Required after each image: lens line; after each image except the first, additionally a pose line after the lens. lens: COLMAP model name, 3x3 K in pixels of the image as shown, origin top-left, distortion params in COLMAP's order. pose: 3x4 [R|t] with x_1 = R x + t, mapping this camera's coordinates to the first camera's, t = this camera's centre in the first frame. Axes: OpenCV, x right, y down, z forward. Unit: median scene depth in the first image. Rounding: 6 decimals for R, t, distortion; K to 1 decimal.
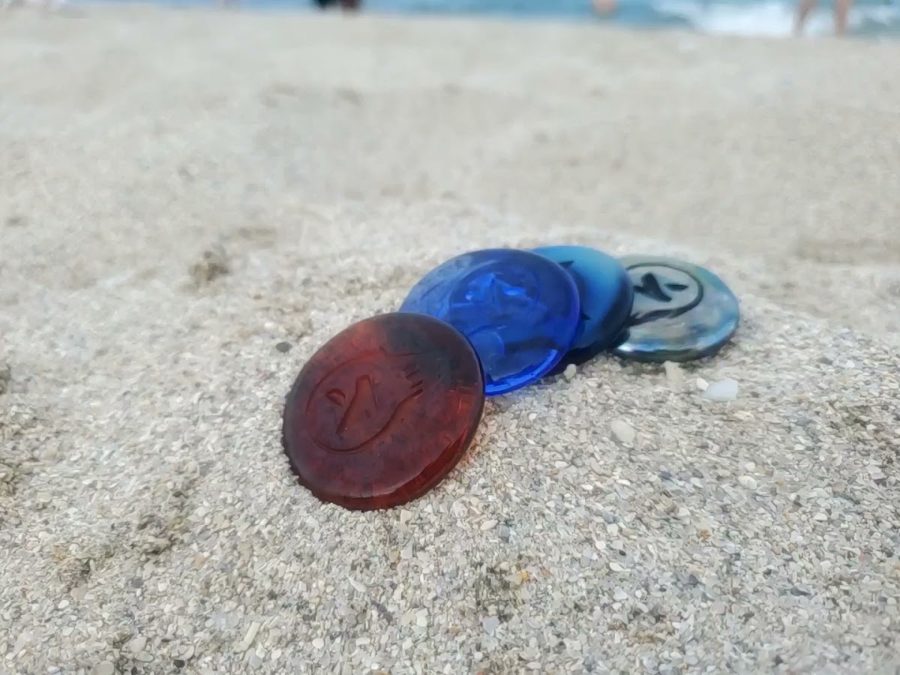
lens RADIAL K [[668.3, 0, 449.9], [0, 668.3, 329.0], [0, 0, 1]] dist [-0.000471, -0.039329]
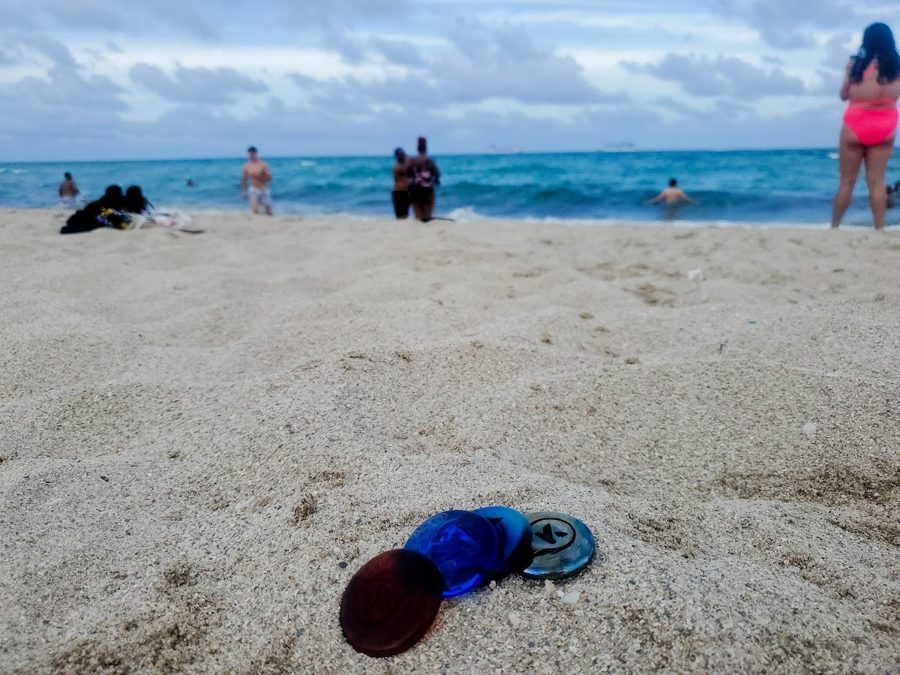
lens RADIAL K [[668.3, 0, 450.7], [0, 668.3, 340.8], [0, 0, 1]] dist [-0.000471, -0.039329]
pose [[0.994543, -0.010616, -0.103784, 0.260294], [-0.013422, 0.973522, -0.228198, -0.168426], [0.103459, 0.228346, 0.968067, -0.955517]]
